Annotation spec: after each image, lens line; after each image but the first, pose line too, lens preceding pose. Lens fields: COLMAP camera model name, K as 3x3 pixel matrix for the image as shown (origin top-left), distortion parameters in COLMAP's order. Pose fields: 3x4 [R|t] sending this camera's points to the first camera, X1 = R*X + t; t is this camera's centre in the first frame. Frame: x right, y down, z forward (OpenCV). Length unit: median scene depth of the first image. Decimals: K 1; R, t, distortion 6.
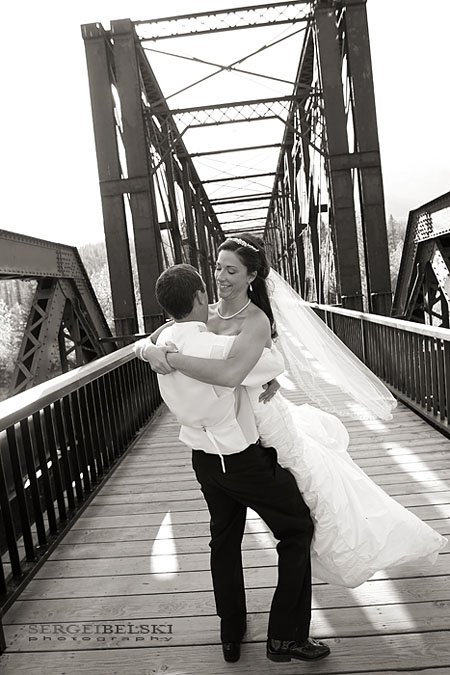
lens RADIAL K [[393.4, 0, 227.9], [0, 393.4, 336.0], [0, 0, 1]] dist [0.000200, 0.000044]
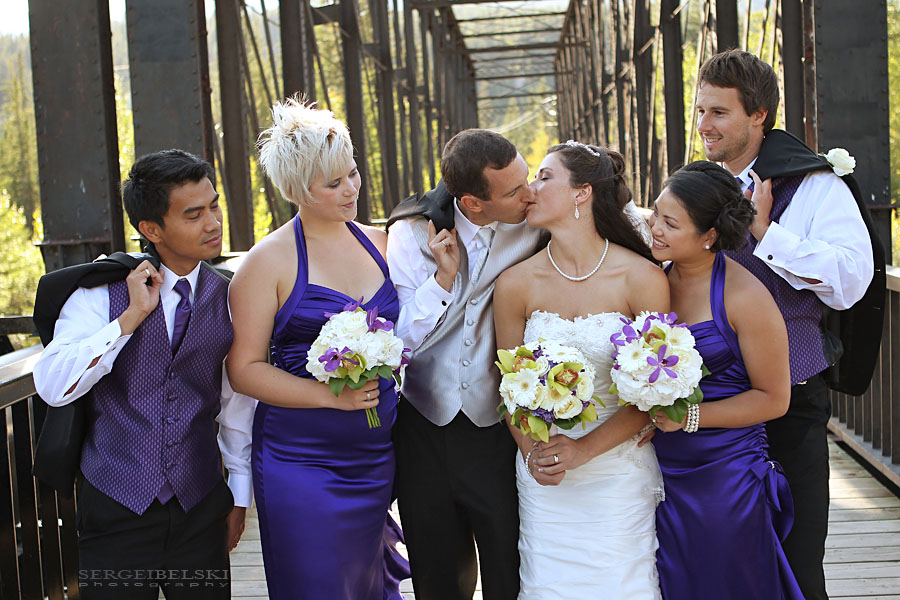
lens RADIAL K [[1222.2, 0, 449.3], [0, 1222.2, 300.0], [0, 0, 1]] dist [0.000050, 0.000000]
pose [[0.999241, 0.038944, 0.001310, -0.017284], [-0.038931, 0.999207, -0.008339, 0.029936], [-0.001634, 0.008282, 0.999964, -0.300519]]
